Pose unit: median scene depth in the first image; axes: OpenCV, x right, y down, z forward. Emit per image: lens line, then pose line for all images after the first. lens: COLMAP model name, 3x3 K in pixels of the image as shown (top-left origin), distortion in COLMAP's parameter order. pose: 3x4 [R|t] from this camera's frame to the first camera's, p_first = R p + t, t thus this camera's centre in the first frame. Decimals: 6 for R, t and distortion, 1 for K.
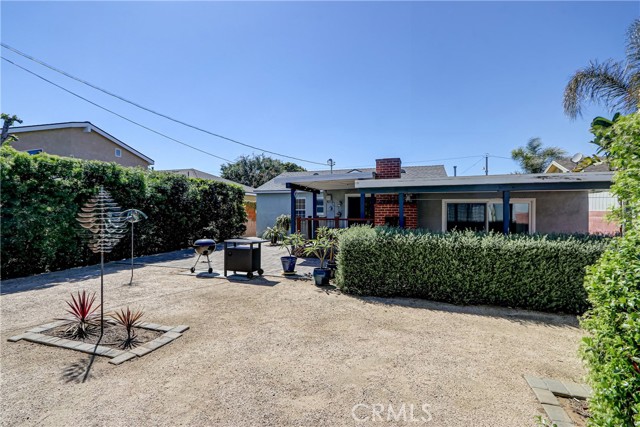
lens RADIAL K [[294.5, 0, 321.0], [0, 294.5, 213.0], [0, 0, 1]] dist [0.001259, -0.001044]
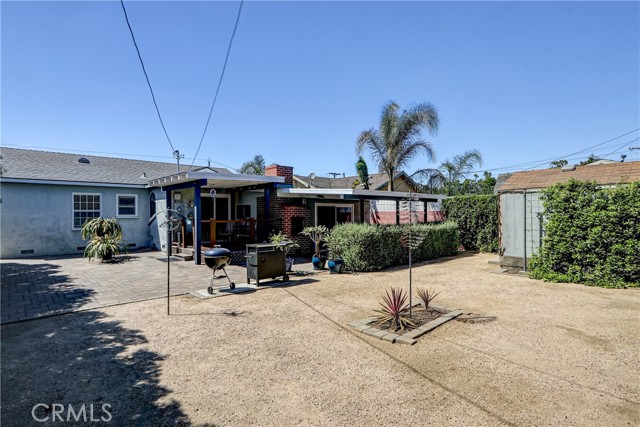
lens RADIAL K [[323.8, 0, 319.8], [0, 323.8, 216.0], [0, 0, 1]] dist [0.003263, -0.000799]
pose [[0.471621, -0.010183, 0.881743, -1.020737], [0.010192, 0.999929, 0.006097, 0.002396], [-0.881743, 0.006111, 0.471691, 0.367047]]
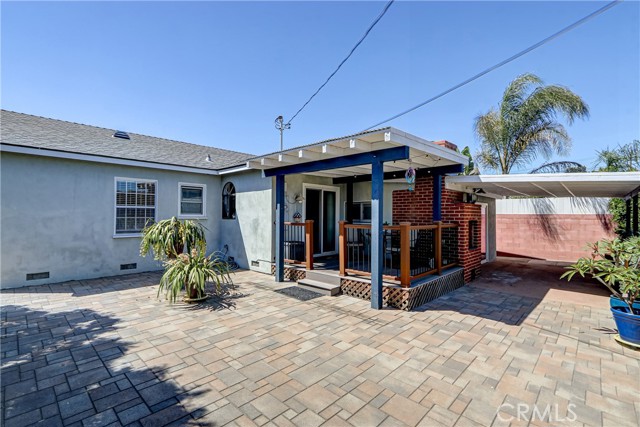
lens RADIAL K [[294.5, 0, 321.3], [0, 294.5, 211.2], [0, 0, 1]] dist [0.001259, -0.001044]
pose [[0.420012, 0.012225, 0.907436, -0.747819], [-0.001953, 0.999919, -0.012567, -0.000460], [-0.907517, 0.003506, 0.420002, 1.211262]]
